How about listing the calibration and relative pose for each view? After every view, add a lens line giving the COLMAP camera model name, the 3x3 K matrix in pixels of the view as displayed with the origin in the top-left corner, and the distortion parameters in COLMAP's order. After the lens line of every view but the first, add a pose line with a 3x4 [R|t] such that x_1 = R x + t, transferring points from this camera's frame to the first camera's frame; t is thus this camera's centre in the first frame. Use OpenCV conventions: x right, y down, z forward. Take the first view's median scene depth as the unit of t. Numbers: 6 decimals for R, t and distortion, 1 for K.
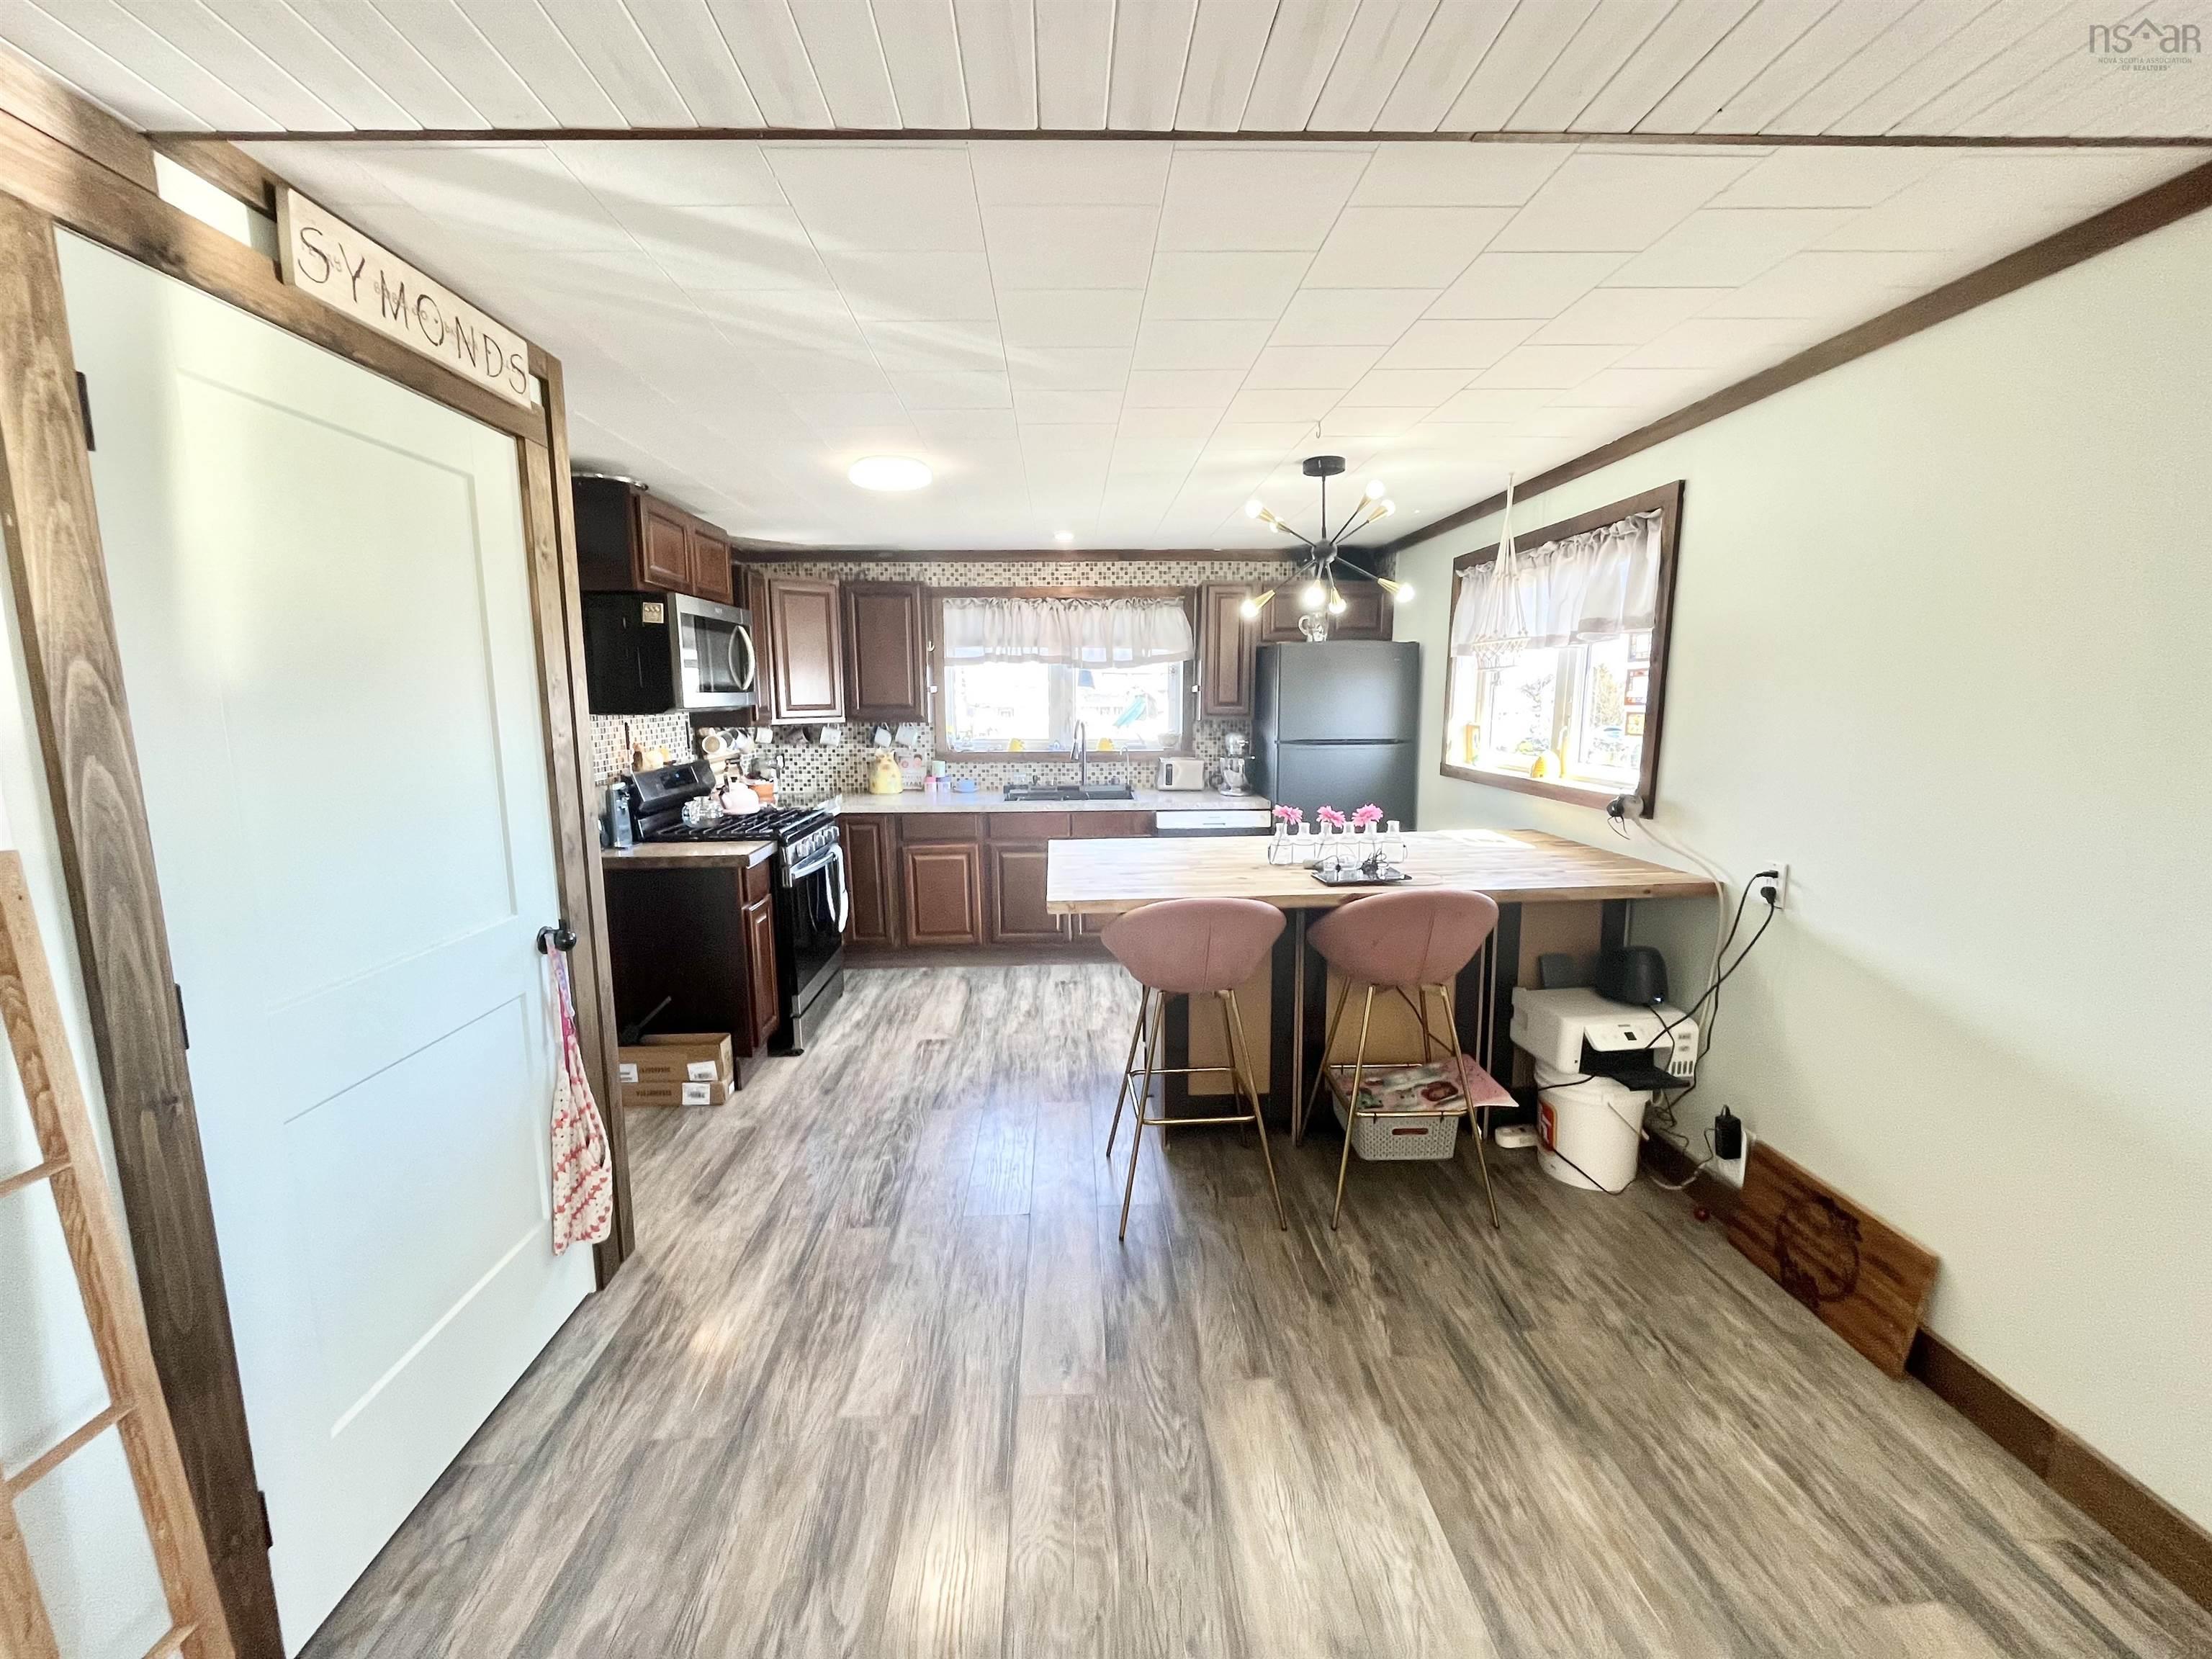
lens RADIAL K [[889.8, 0, 1097.9], [0, 889.8, 828.9], [0, 0, 1]] dist [-0.001004, -0.000323]
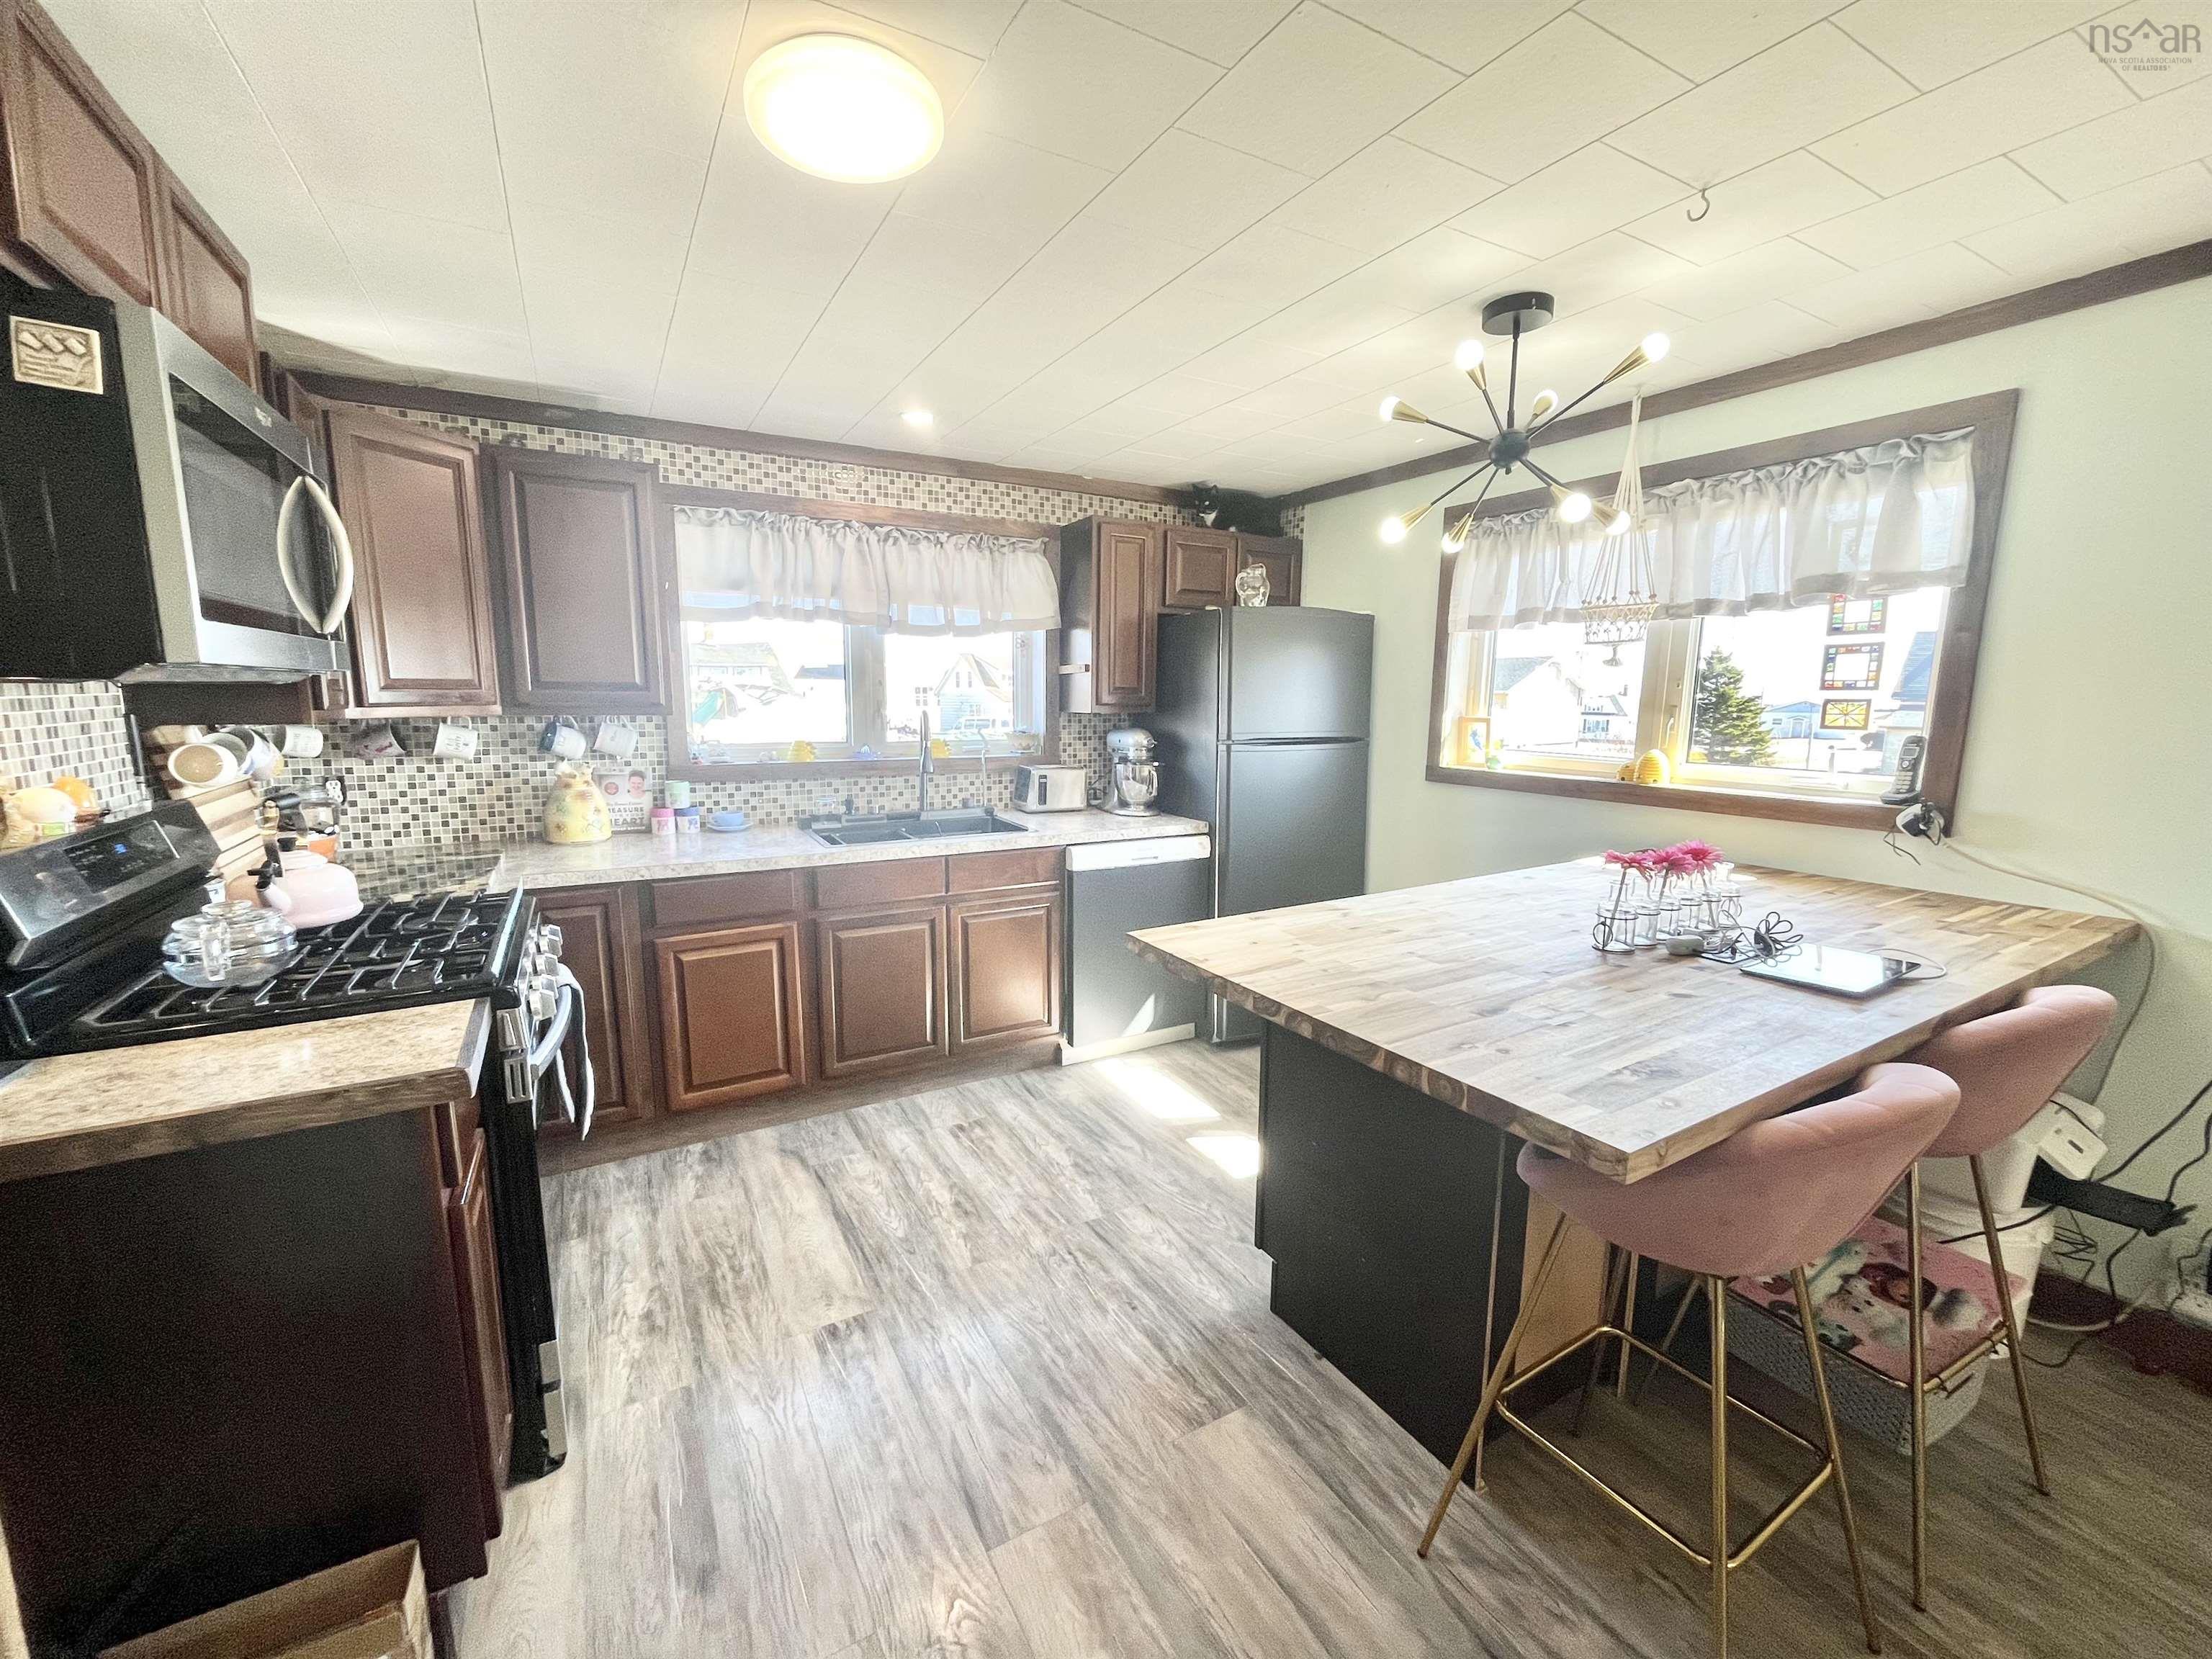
lens RADIAL K [[892.0, 0, 1097.0], [0, 892.0, 829.1], [0, 0, 1]] dist [-0.003076, -0.000599]
pose [[0.889793, -0.056241, 0.452885, -0.204015], [0.055658, 0.998343, 0.014625, -0.037956], [-0.452957, 0.012194, 0.891449, 0.351374]]
